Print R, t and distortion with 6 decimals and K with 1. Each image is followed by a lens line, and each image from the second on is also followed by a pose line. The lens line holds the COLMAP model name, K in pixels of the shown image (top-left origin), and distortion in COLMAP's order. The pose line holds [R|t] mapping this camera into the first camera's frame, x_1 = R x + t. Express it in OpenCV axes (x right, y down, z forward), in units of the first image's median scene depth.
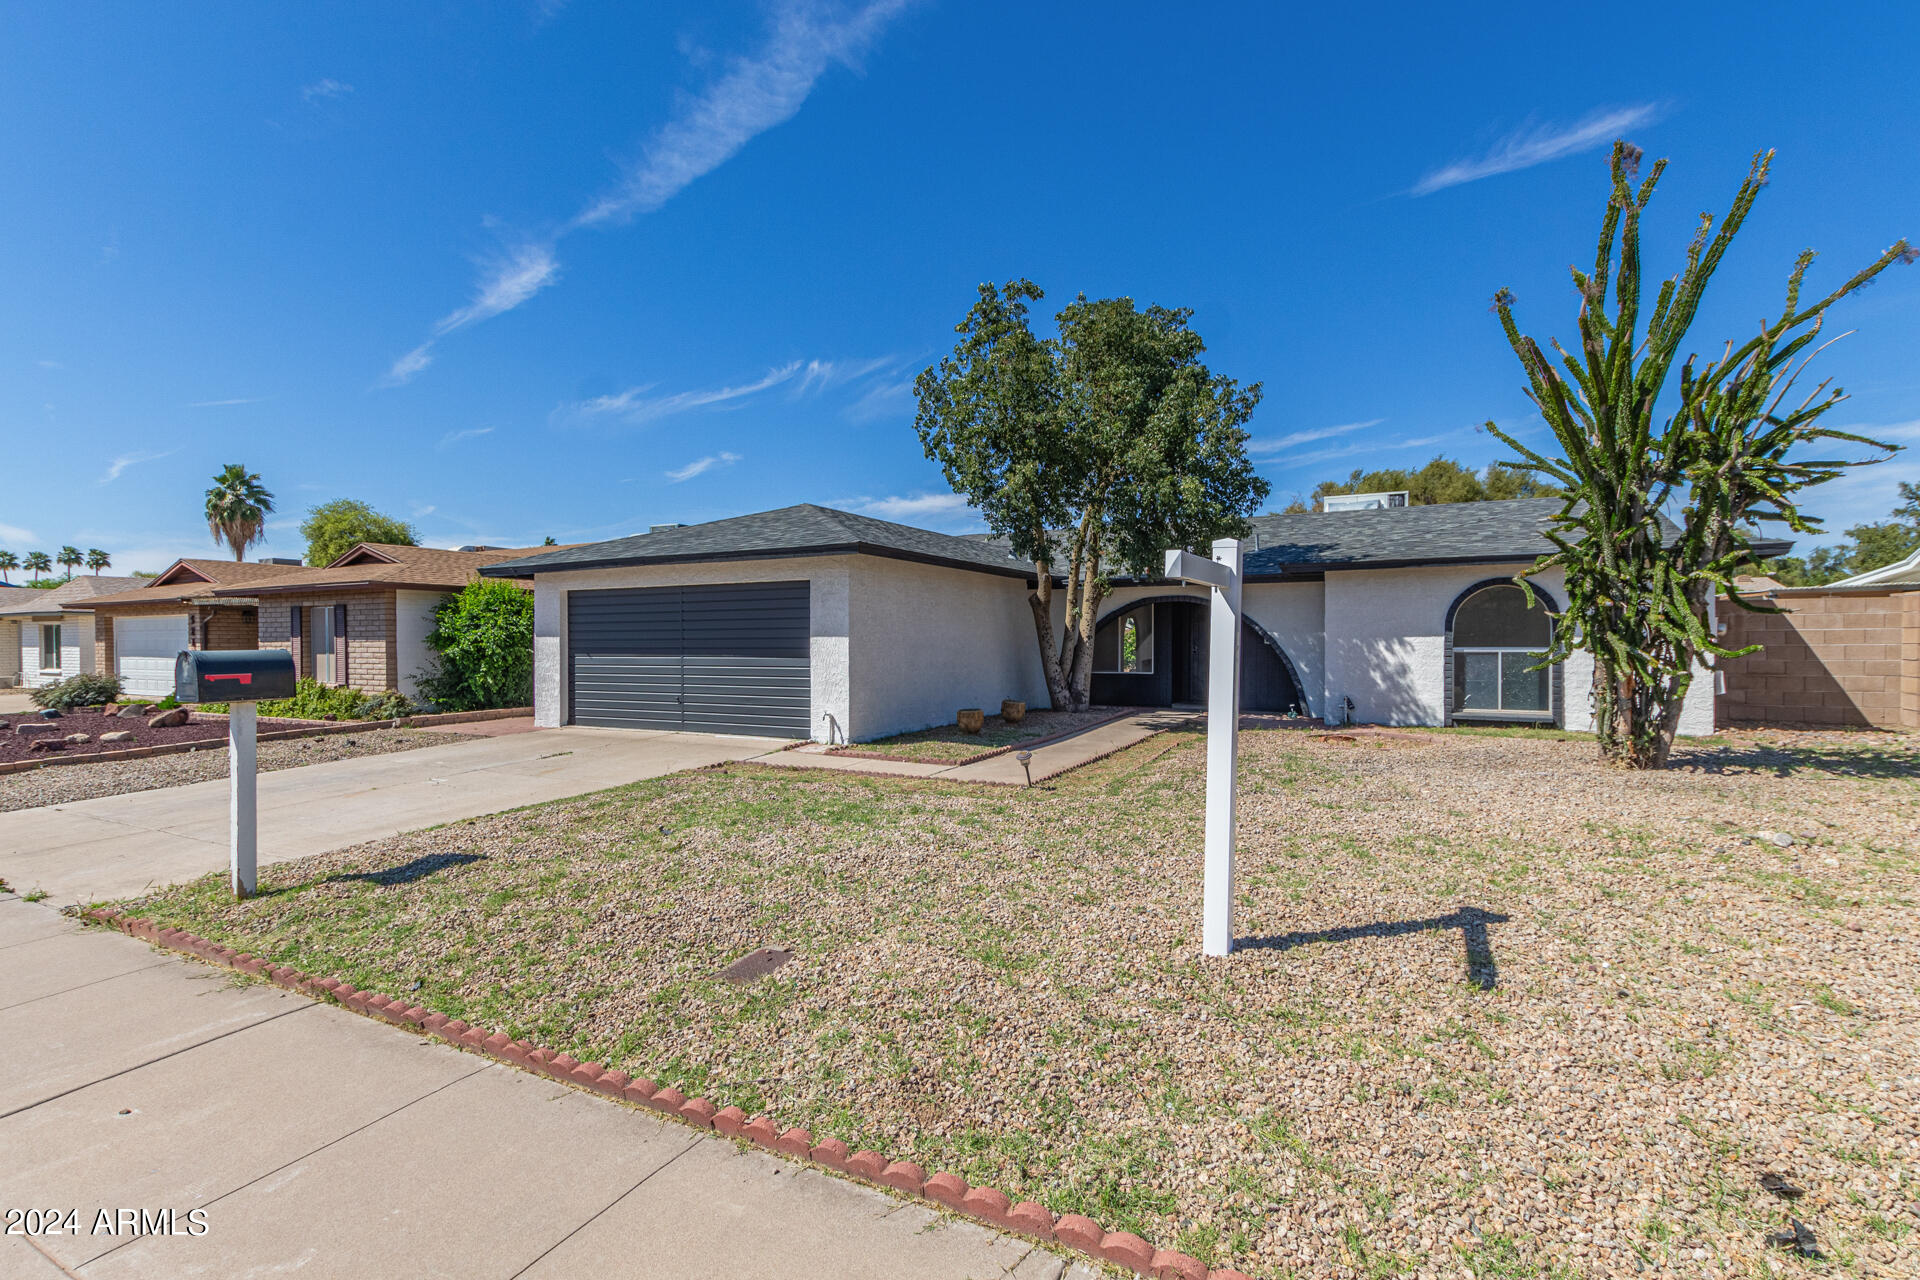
lens RADIAL K [[888.4, 0, 956.7], [0, 888.4, 643.3], [0, 0, 1]] dist [0.004014, -0.001579]
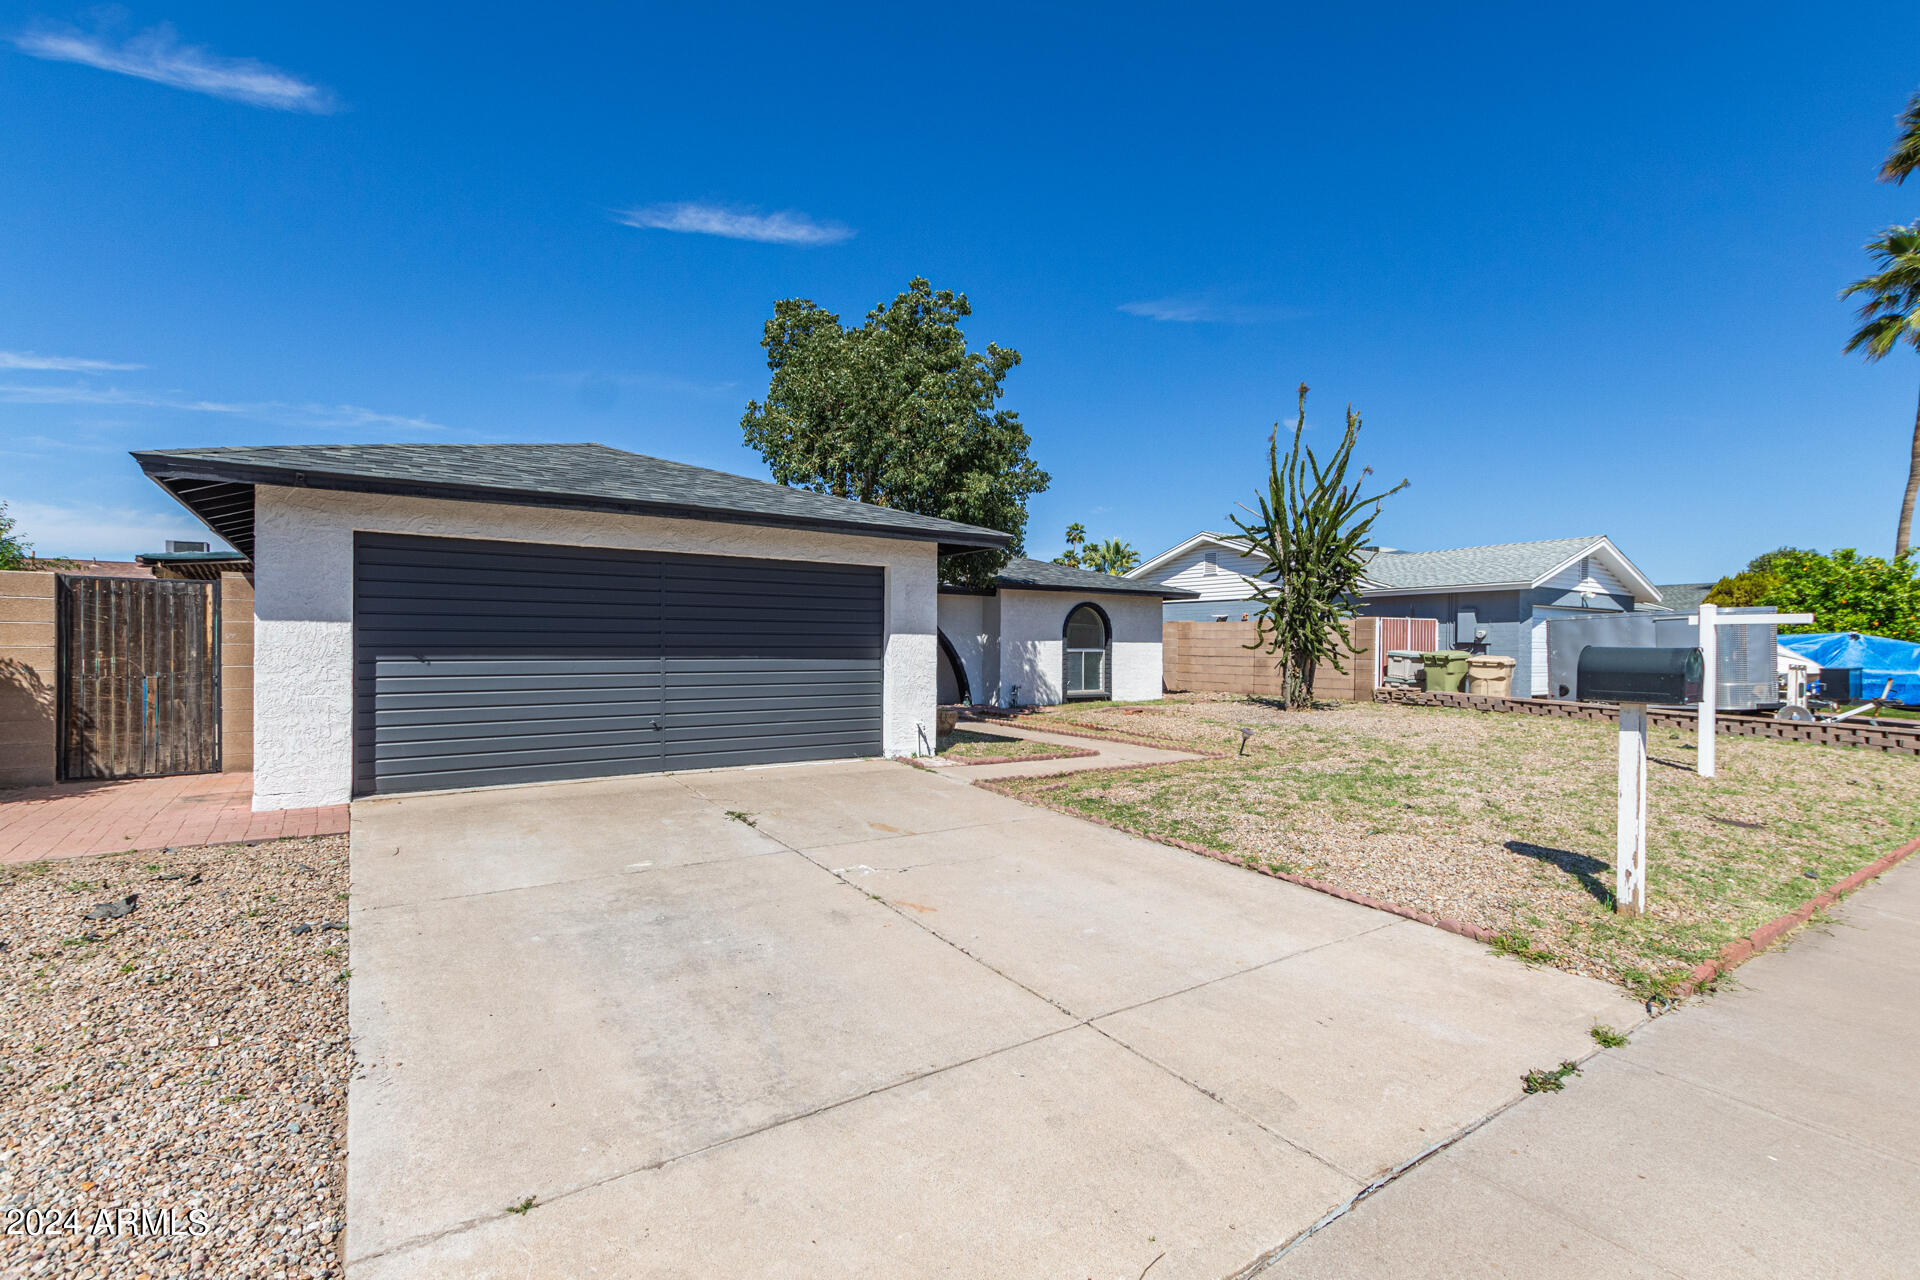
lens RADIAL K [[888.4, 0, 957.2], [0, 888.4, 647.0], [0, 0, 1]] dist [0.004014, -0.001579]
pose [[0.439365, 0.003573, 0.898301, -0.814368], [-0.011375, 0.999934, 0.001586, 0.002153], [-0.898236, -0.010915, 0.439377, 0.522456]]
